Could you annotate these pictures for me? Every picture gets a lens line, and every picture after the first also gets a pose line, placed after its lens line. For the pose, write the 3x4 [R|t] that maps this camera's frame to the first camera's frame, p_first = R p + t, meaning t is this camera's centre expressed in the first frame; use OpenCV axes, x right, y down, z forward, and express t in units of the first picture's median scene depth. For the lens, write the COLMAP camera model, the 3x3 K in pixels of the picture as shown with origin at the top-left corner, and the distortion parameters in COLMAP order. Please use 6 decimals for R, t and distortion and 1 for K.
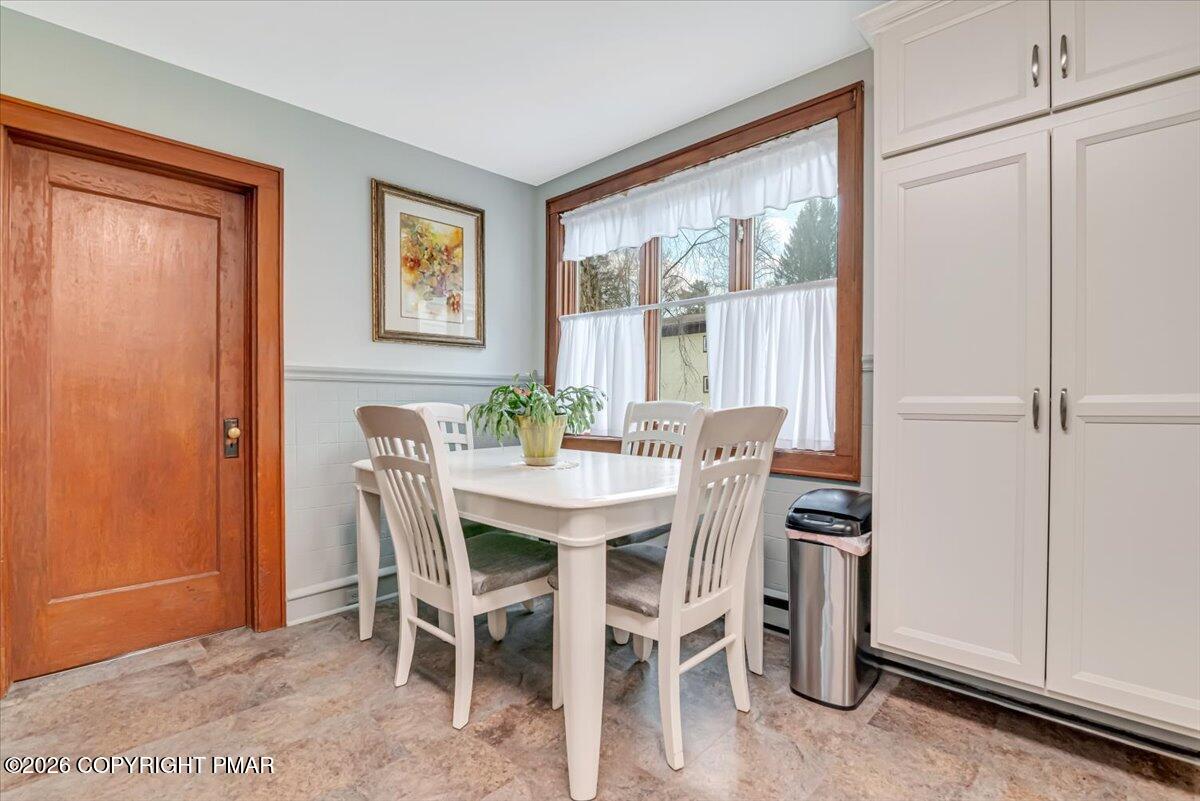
lens RADIAL K [[551.8, 0, 601.7], [0, 551.8, 402.2], [0, 0, 1]] dist [-0.014287, 0.000493]
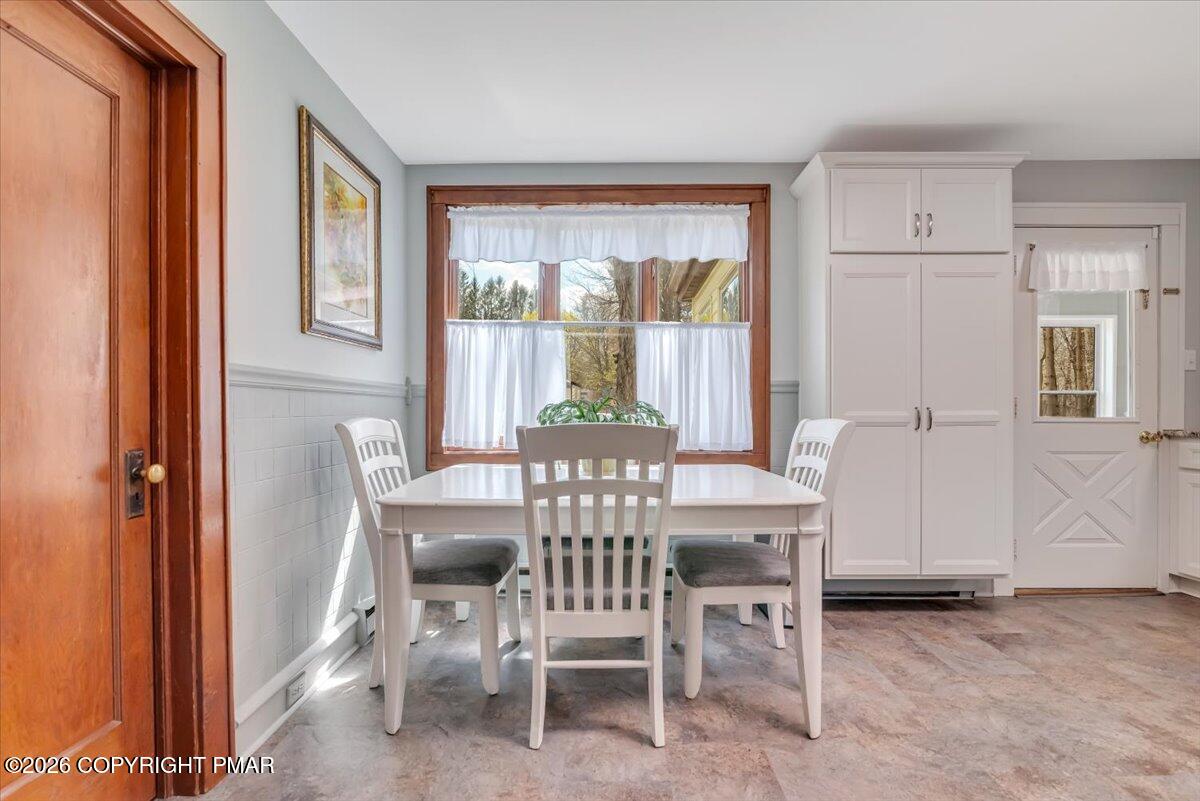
lens RADIAL K [[551.8, 0, 606.4], [0, 551.8, 410.6], [0, 0, 1]] dist [-0.014287, 0.000493]
pose [[0.726737, -0.002245, 0.686912, -0.710887], [0.003019, 0.999995, 0.000075, -0.010318], [-0.686909, 0.002020, 0.726740, 0.239668]]
